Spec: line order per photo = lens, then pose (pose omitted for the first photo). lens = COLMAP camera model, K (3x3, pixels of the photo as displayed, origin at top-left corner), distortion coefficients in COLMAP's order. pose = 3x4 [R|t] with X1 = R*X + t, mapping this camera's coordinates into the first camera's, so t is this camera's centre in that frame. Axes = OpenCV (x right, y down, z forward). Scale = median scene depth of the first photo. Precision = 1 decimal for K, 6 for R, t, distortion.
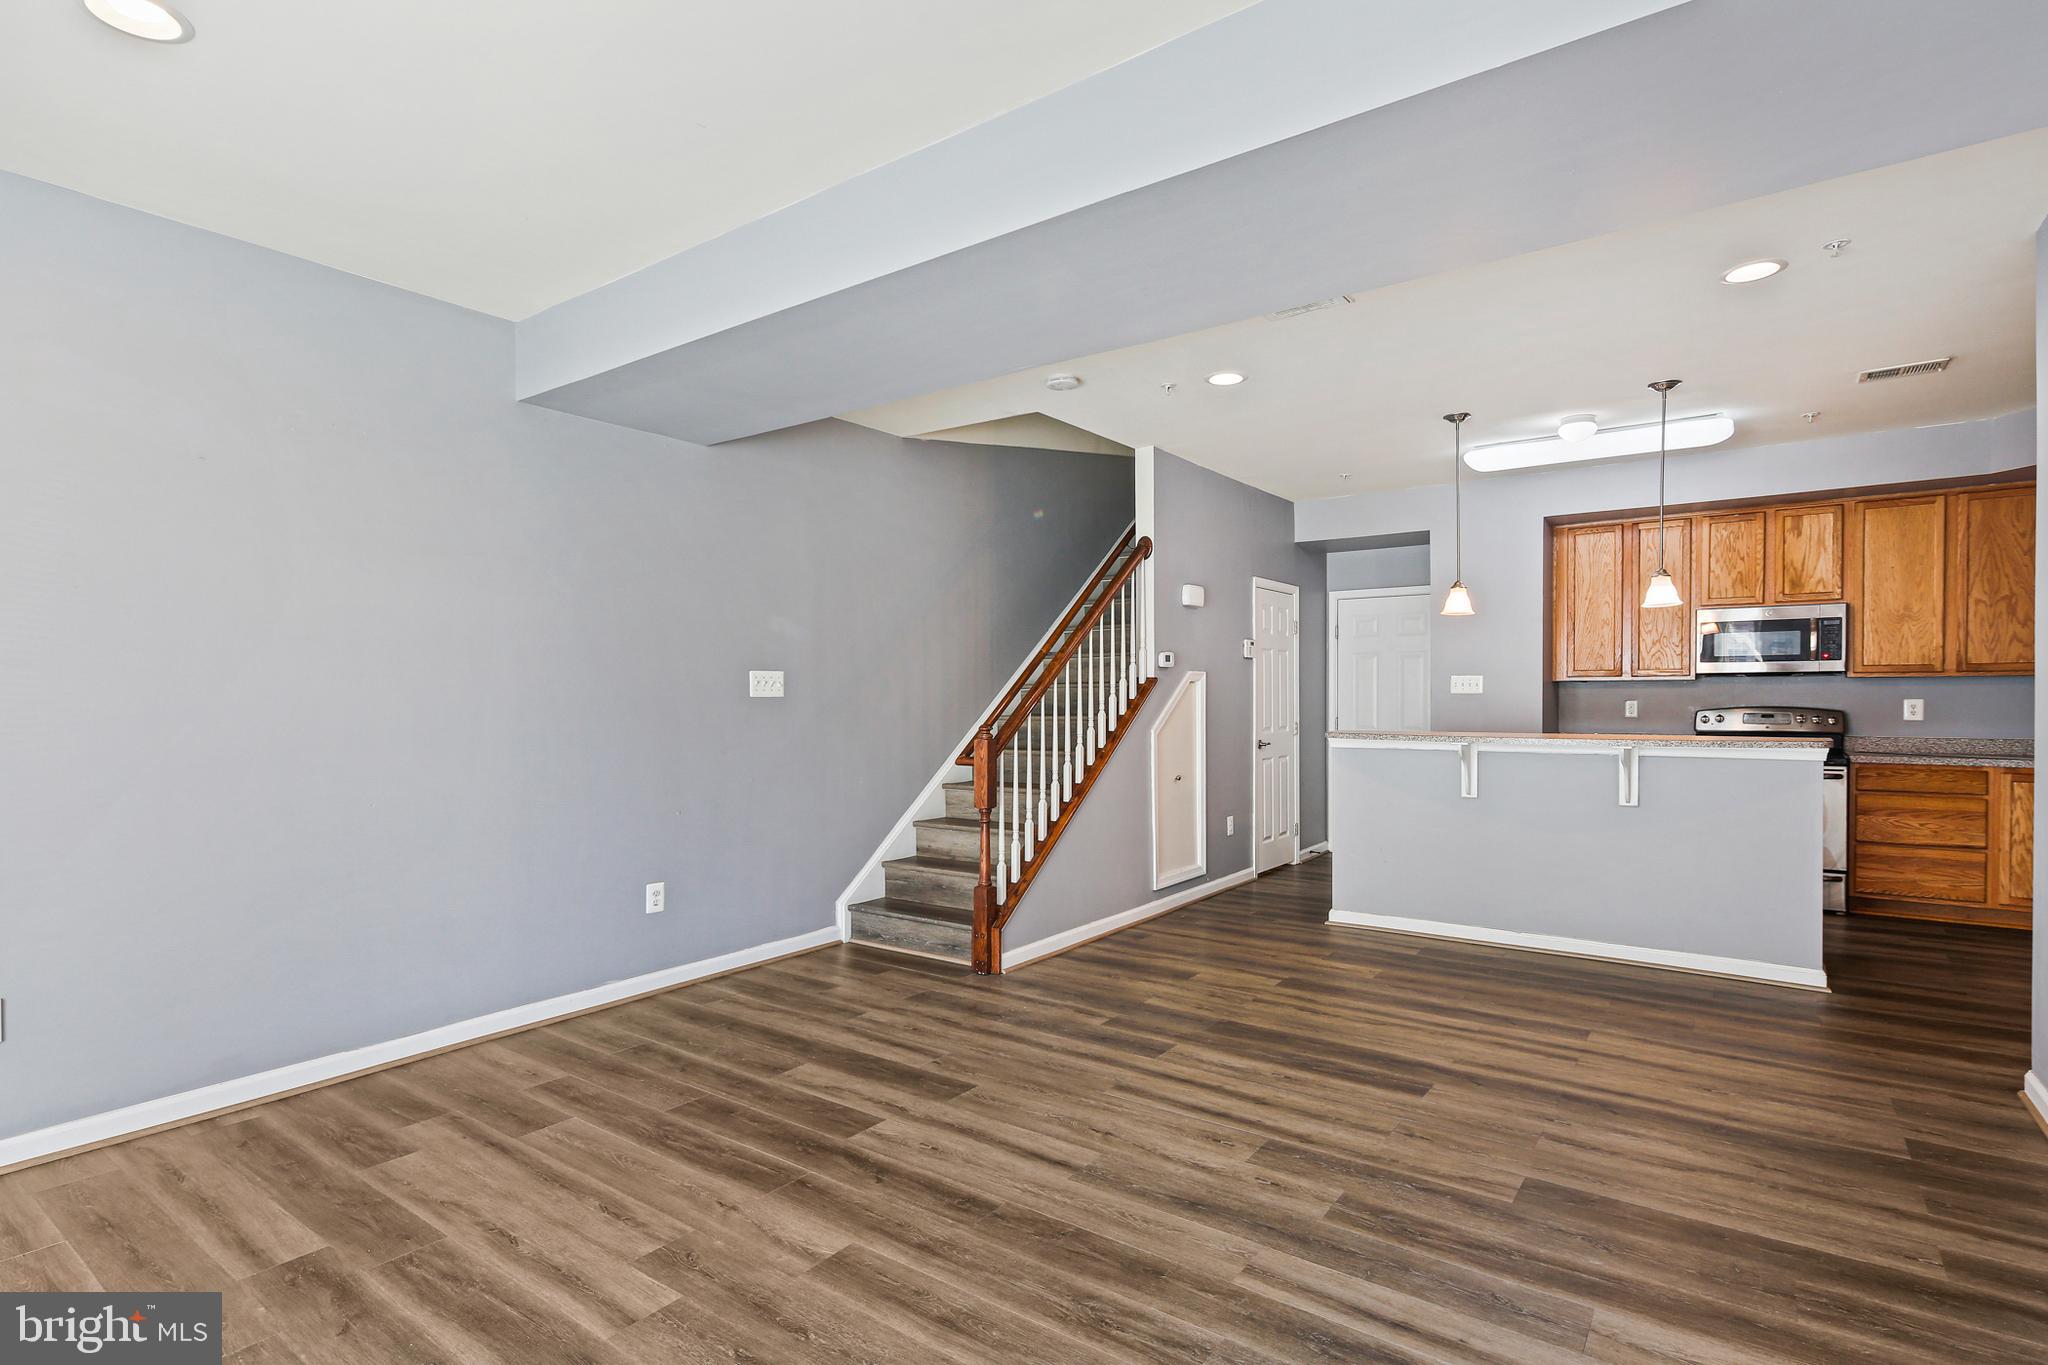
lens RADIAL K [[1005.3, 0, 1031.4], [0, 1005.3, 716.0], [0, 0, 1]] dist [0.001635, -0.000129]
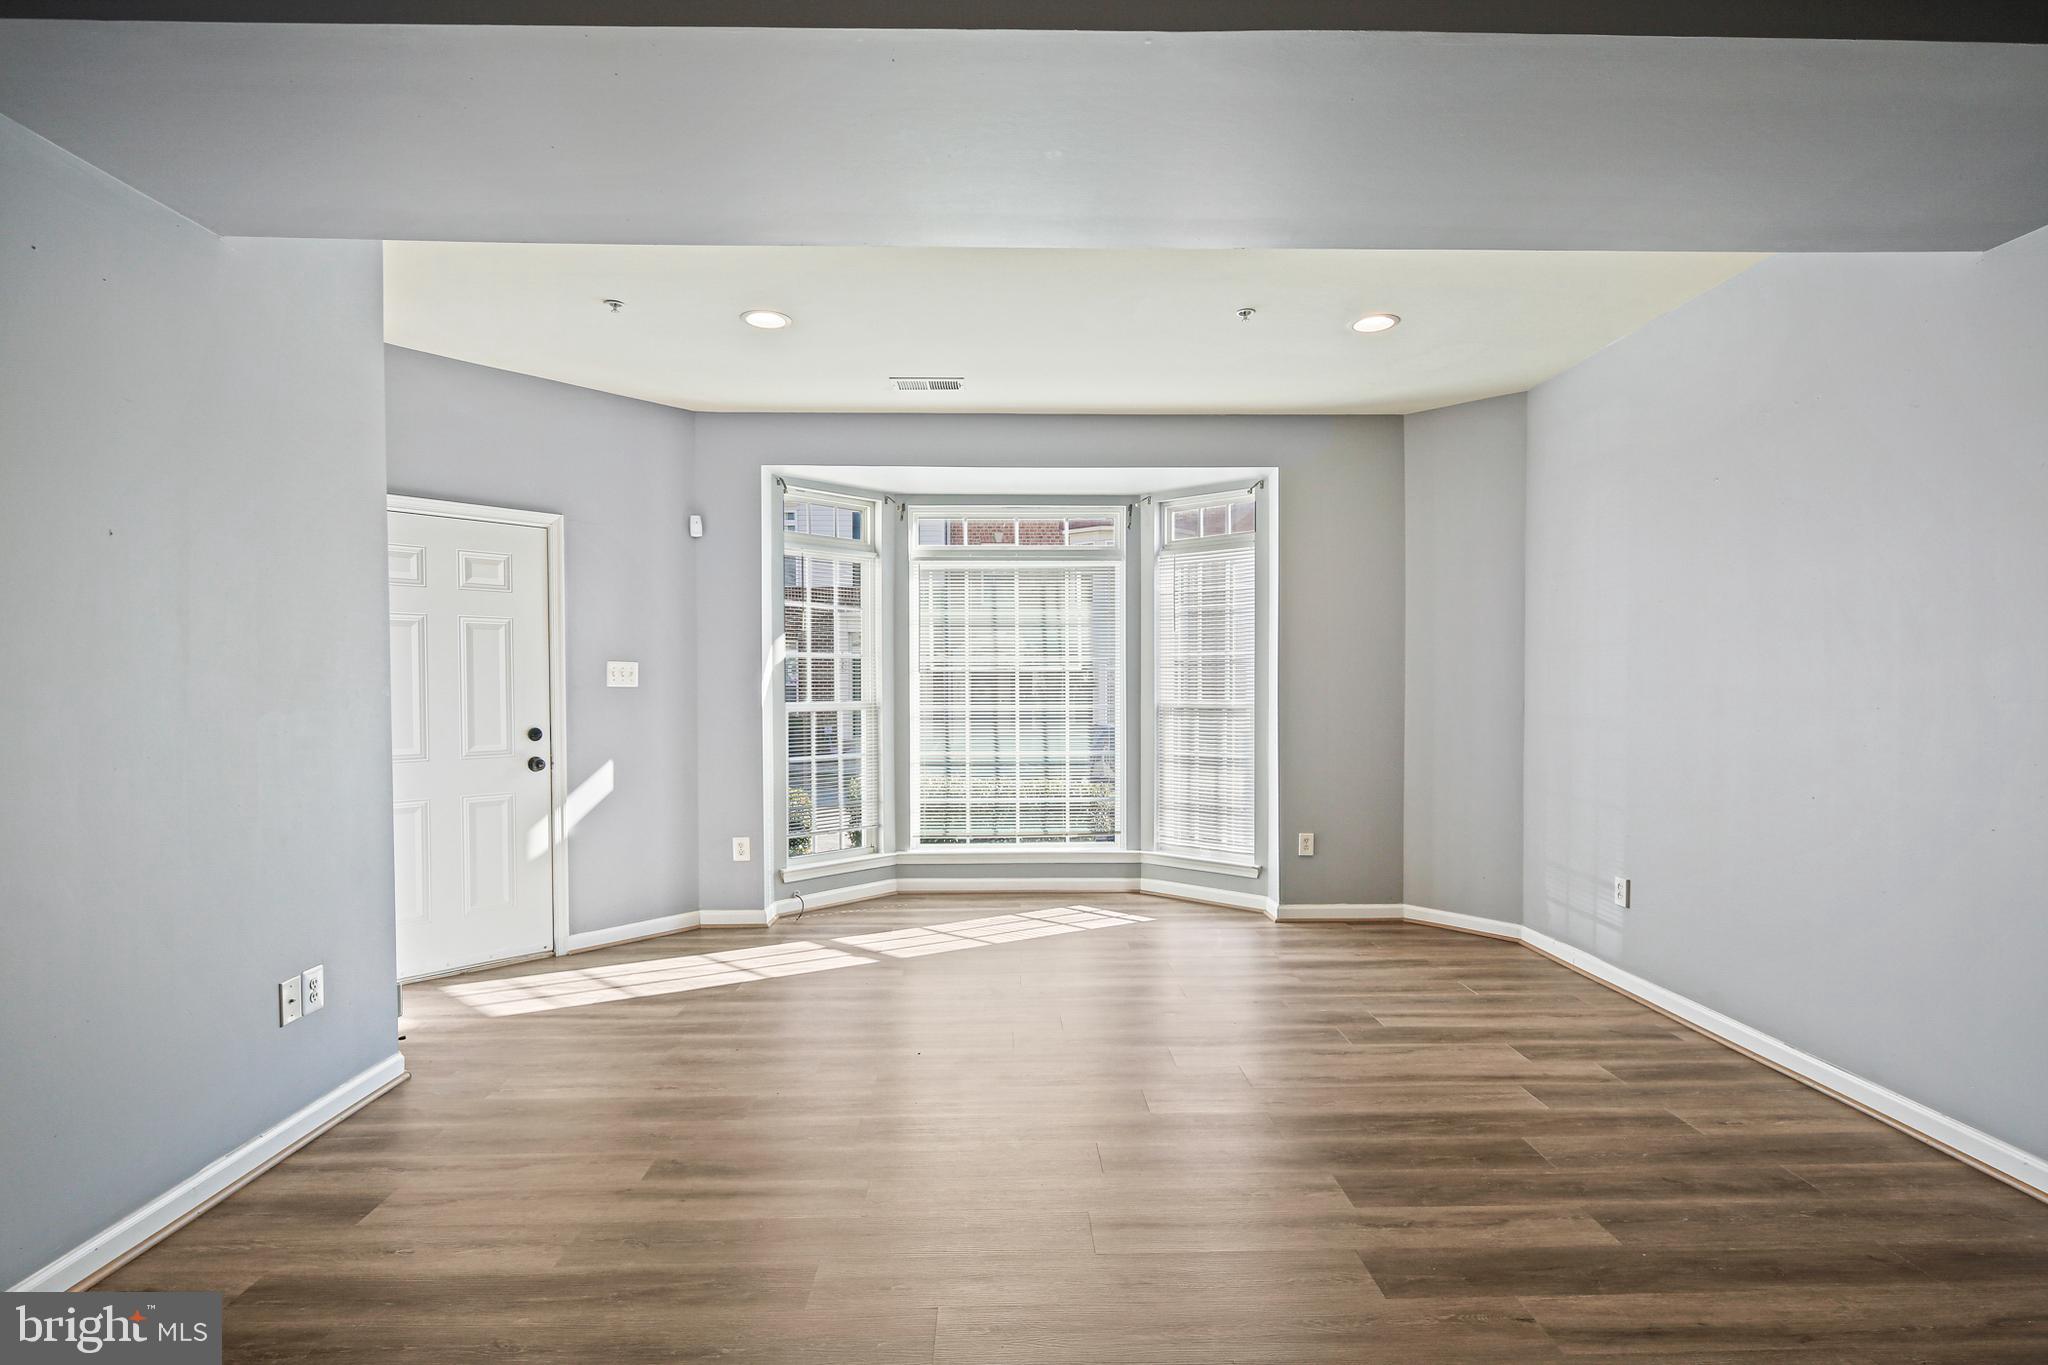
lens RADIAL K [[1003.2, 0, 1010.7], [0, 1003.2, 709.8], [0, 0, 1]] dist [-0.001283, -0.000485]
pose [[-0.801956, 0.022815, -0.596947, 0.488982], [-0.005627, 0.998938, 0.045739, -0.029501], [0.597356, 0.040039, -0.800976, 1.305034]]
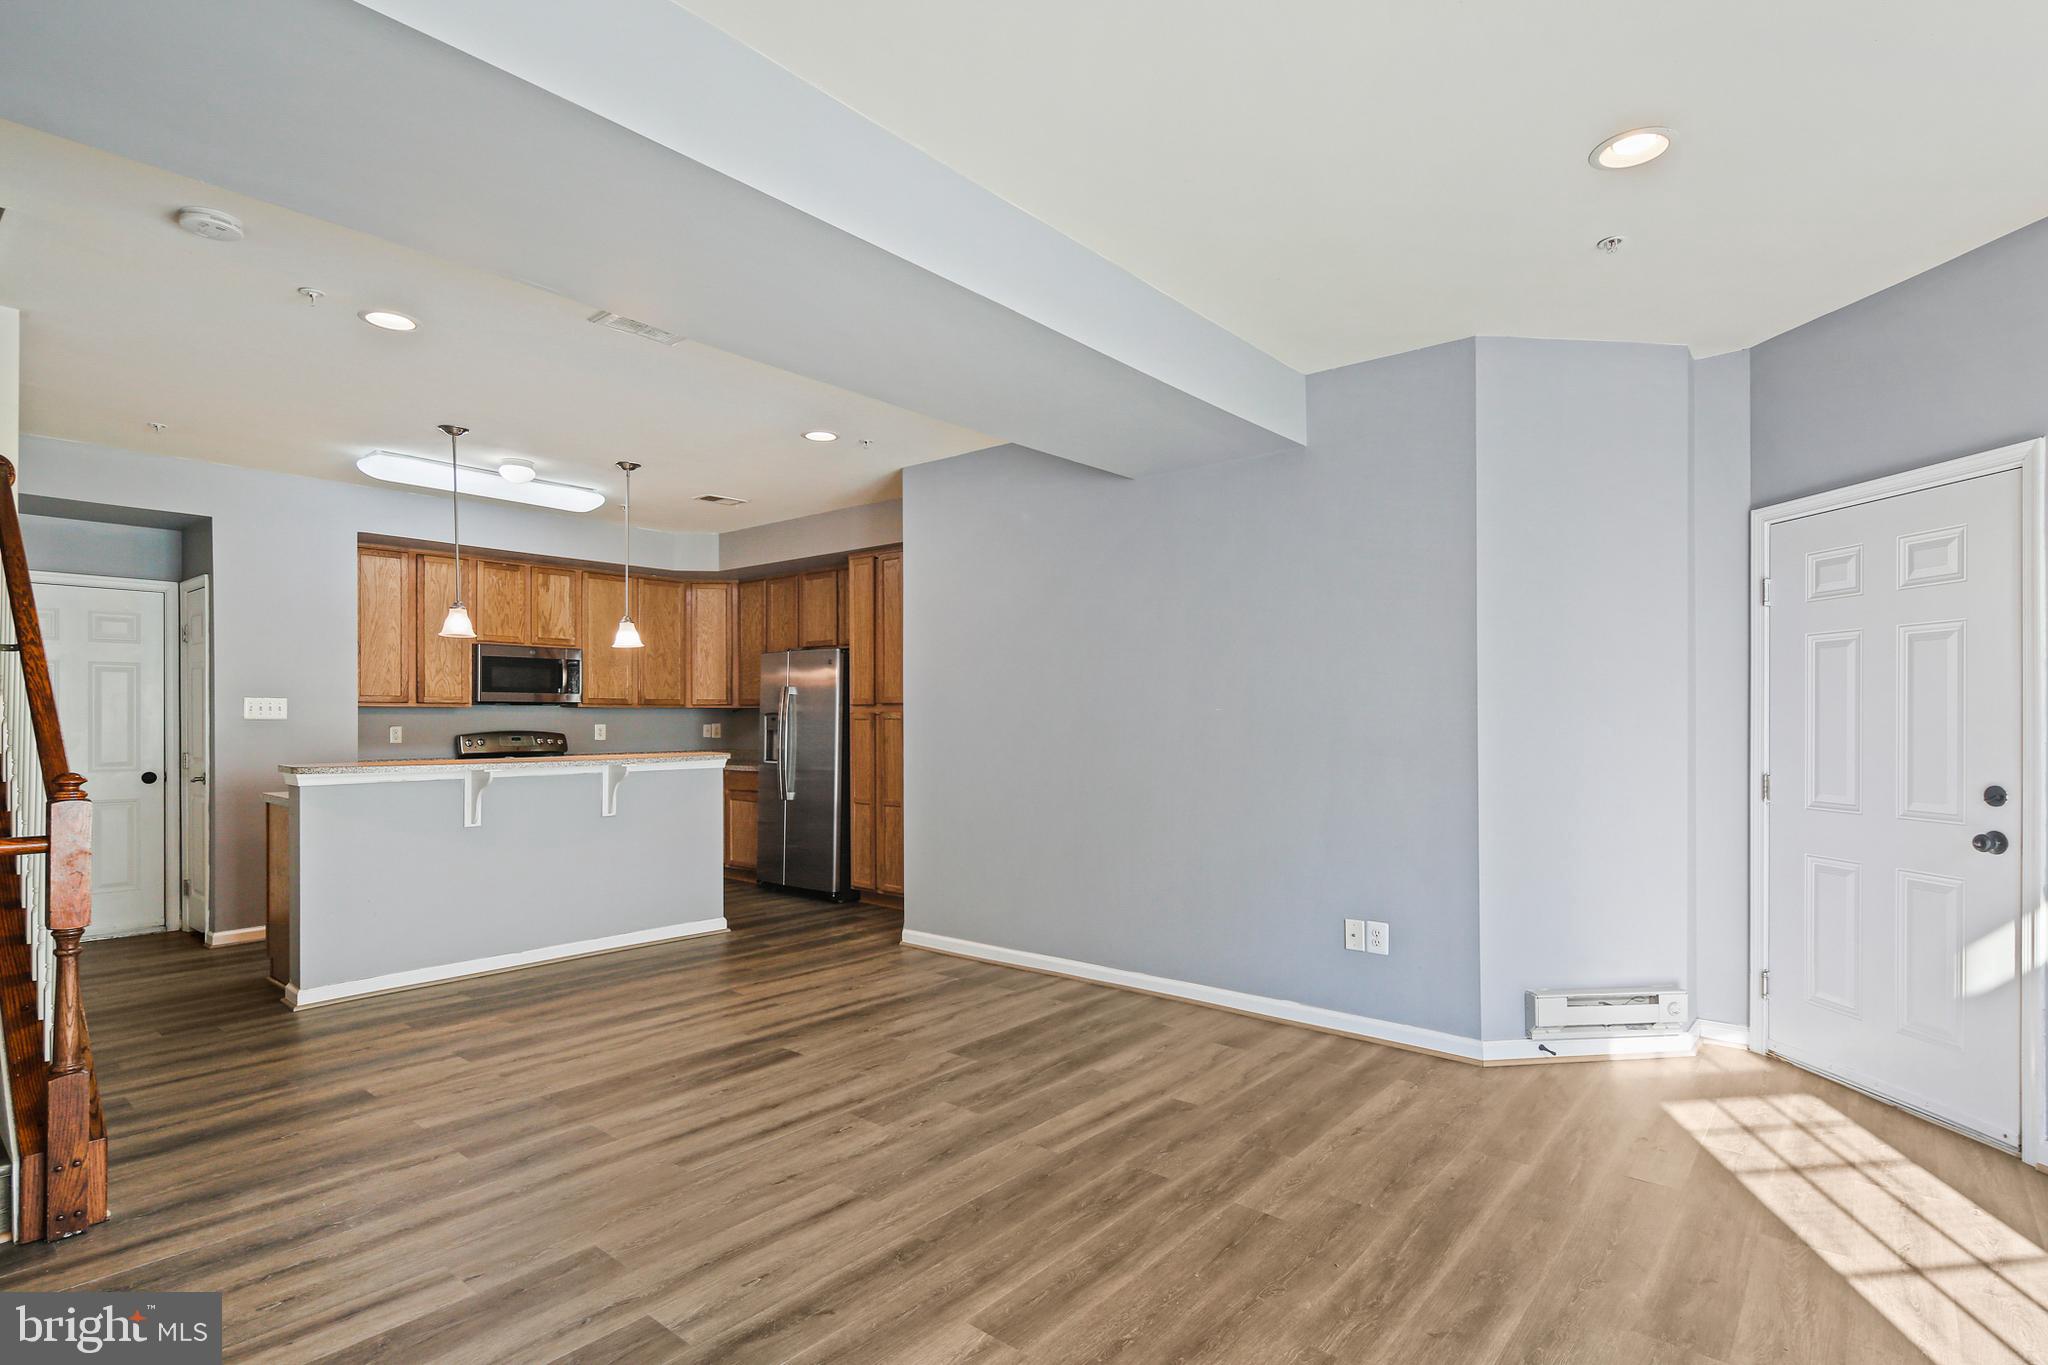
lens RADIAL K [[1005.3, 0, 1031.4], [0, 1005.3, 716.0], [0, 0, 1]] dist [0.001635, -0.000129]
pose [[0.073855, 0.005873, 0.997252, -0.746636], [0.020669, 0.999759, -0.007418, -0.010789], [-0.997055, 0.021160, 0.073716, 0.595455]]
